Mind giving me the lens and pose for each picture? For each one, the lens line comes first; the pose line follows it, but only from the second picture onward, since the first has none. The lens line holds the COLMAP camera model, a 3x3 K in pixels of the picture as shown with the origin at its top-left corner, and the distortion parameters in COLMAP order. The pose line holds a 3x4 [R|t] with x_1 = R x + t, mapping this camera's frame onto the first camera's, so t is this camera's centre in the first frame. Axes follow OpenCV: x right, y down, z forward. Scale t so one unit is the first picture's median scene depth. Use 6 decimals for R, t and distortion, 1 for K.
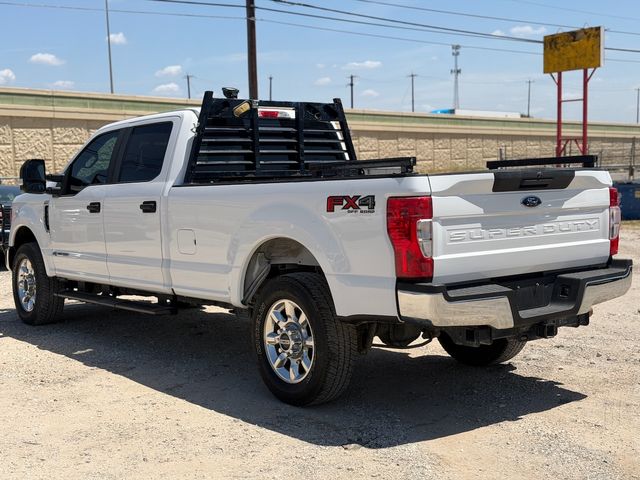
lens RADIAL K [[899.1, 0, 314.6], [0, 899.1, 247.5], [0, 0, 1]] dist [0.094471, 0.000000]
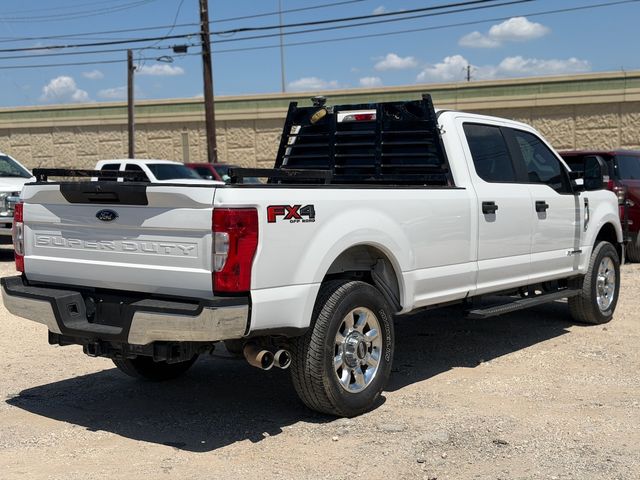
lens RADIAL K [[899.1, 0, 317.0], [0, 899.1, 240.0], [0, 0, 1]] dist [0.094471, 0.000000]
pose [[0.281953, 0.087782, -0.955404, 1.163507], [-0.088015, 0.993973, 0.065351, -0.102013], [0.955383, 0.065664, 0.287979, 0.883439]]
